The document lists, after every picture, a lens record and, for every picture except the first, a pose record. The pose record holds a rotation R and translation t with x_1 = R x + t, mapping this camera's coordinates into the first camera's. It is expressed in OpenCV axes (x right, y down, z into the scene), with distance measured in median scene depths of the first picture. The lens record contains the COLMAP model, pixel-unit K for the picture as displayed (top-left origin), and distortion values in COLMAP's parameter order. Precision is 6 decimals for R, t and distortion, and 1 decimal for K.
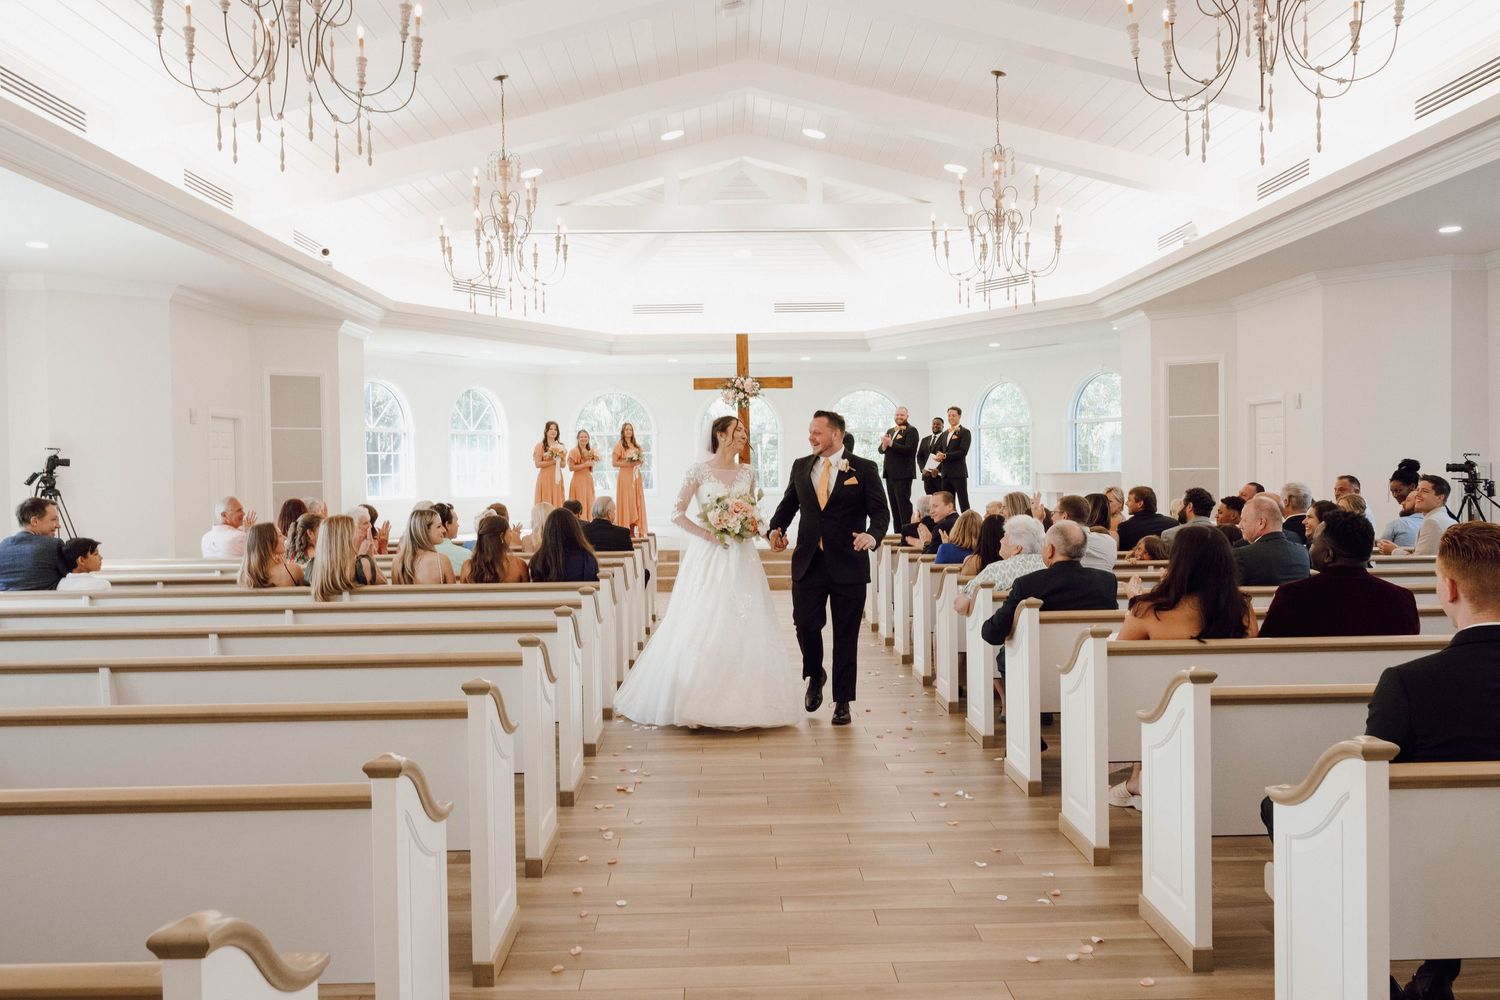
lens RADIAL K [[1274.7, 0, 750.0], [0, 1274.7, 500.0], [0, 0, 1]] dist [-0.002898, 0.003639]
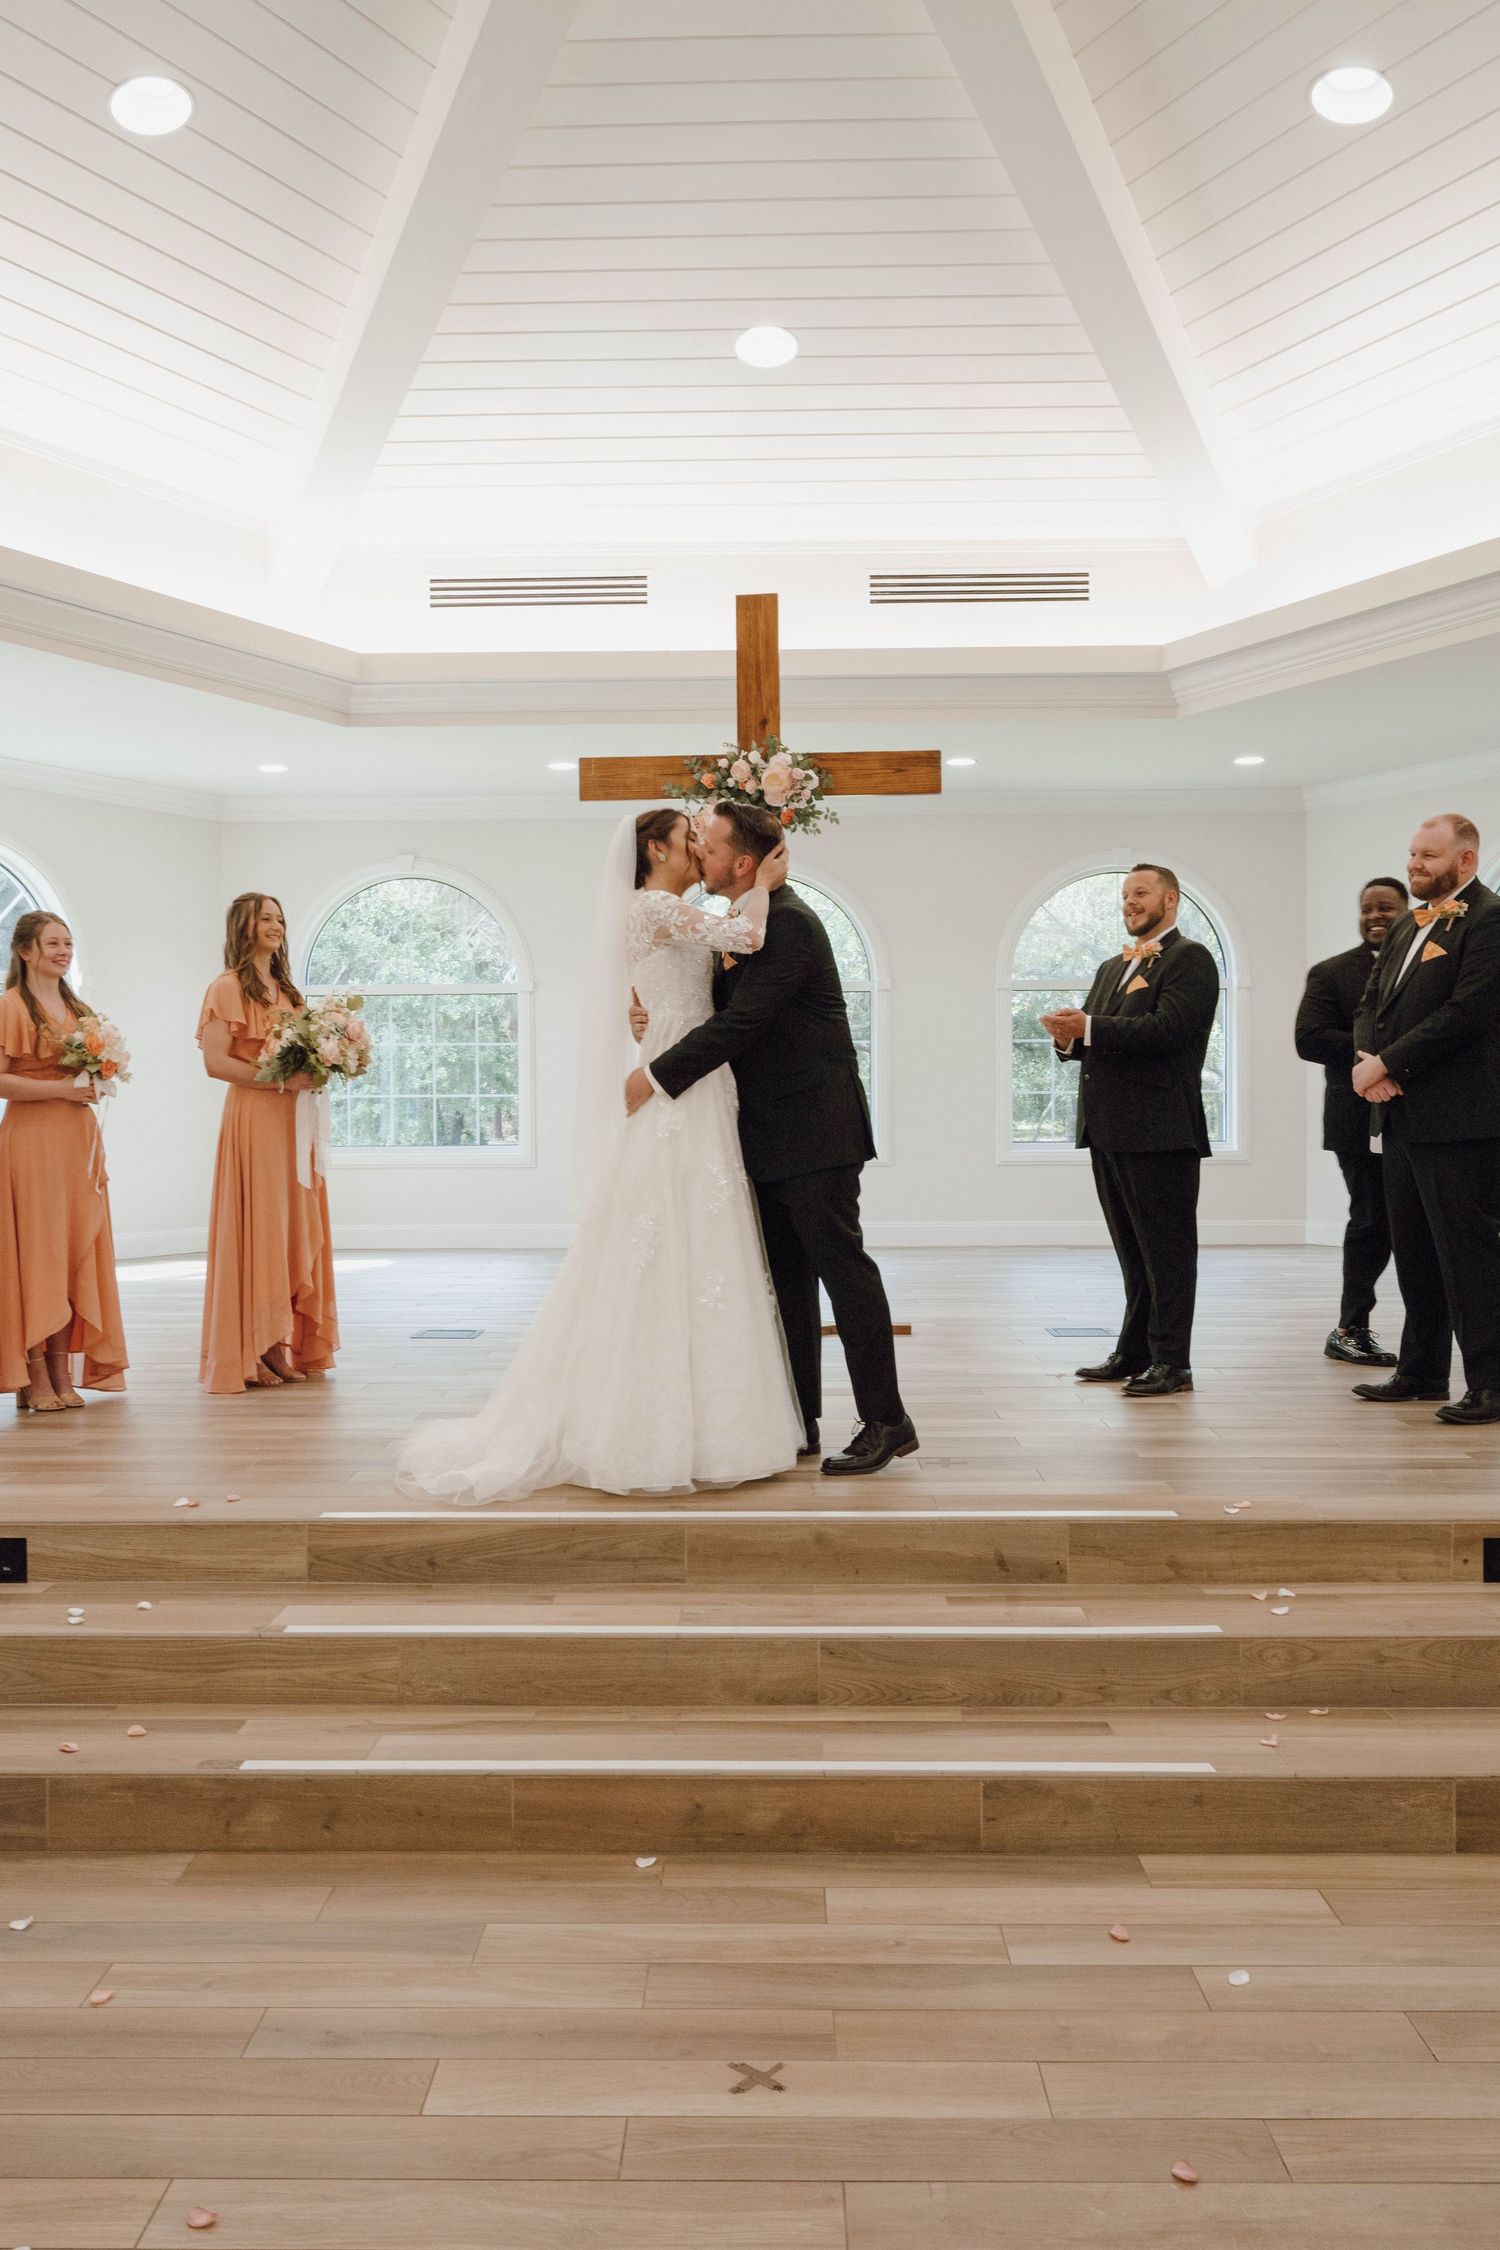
lens RADIAL K [[1806.1, 0, 756.0], [0, 1806.1, 1119.7], [0, 0, 1]] dist [0.002011, -0.002209]
pose [[0.999465, 0.007777, -0.031774, 0.010669], [-0.007982, 0.999948, -0.006330, -0.025571], [0.031723, 0.006580, 0.999475, 0.990905]]
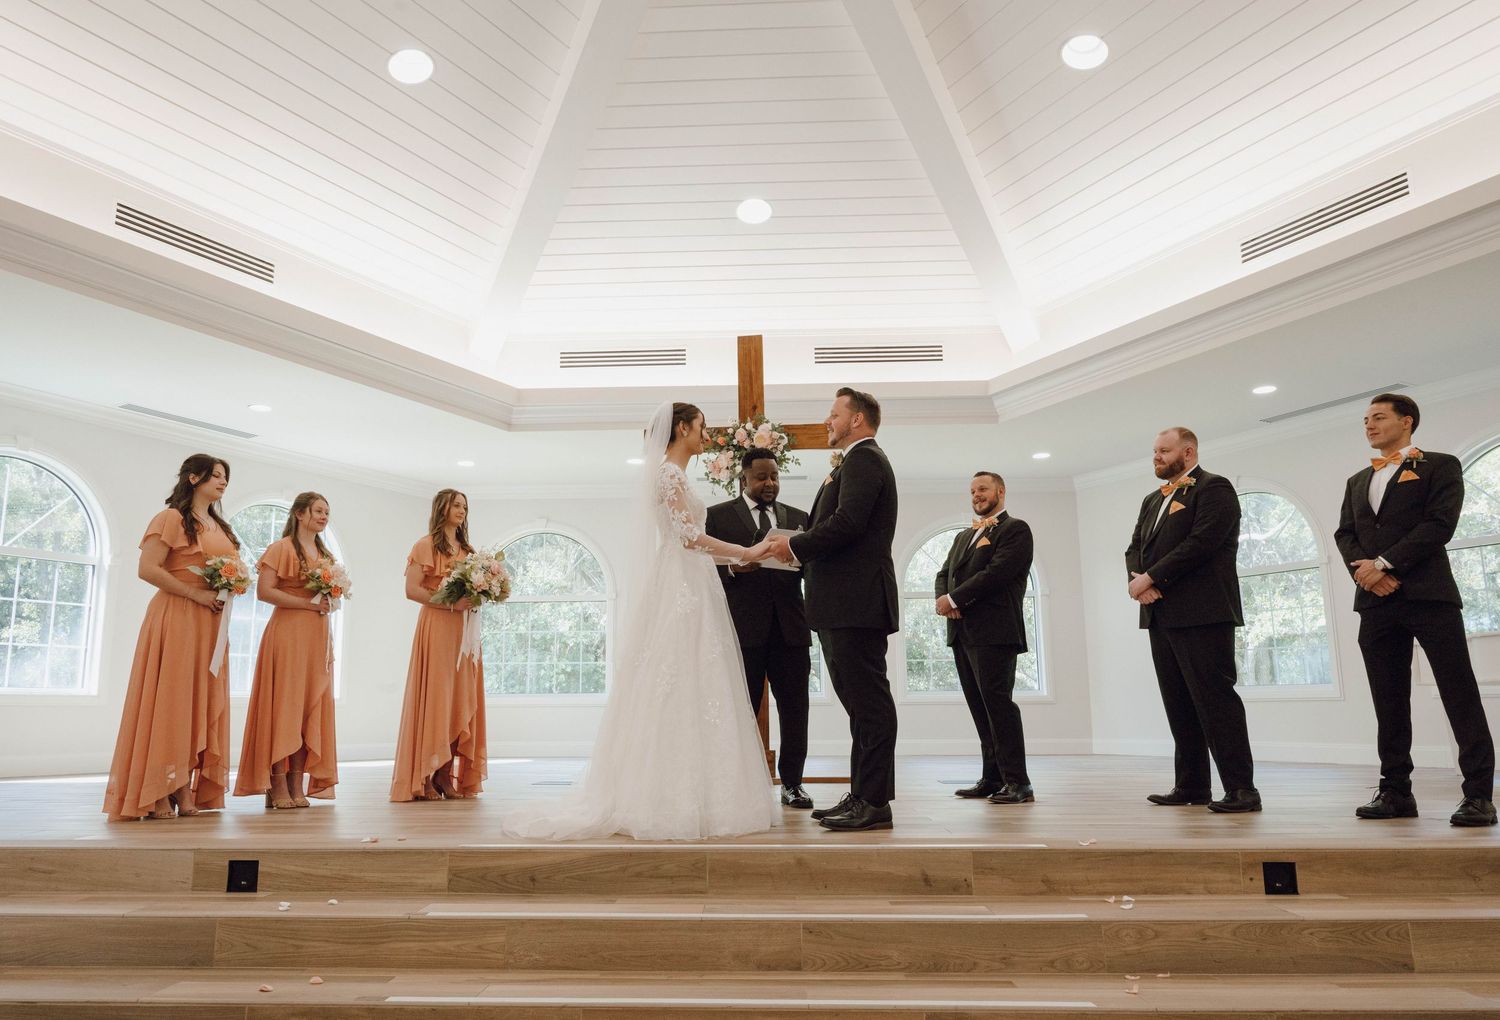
lens RADIAL K [[1045.7, 0, 723.6], [0, 1045.7, 517.5], [0, 0, 1]] dist [-0.006471, 0.000871]
pose [[0.998496, -0.002885, -0.054750, 0.007552], [-0.008160, 0.979673, -0.200436, 0.016496], [0.054215, 0.200581, 0.978176, 1.033220]]
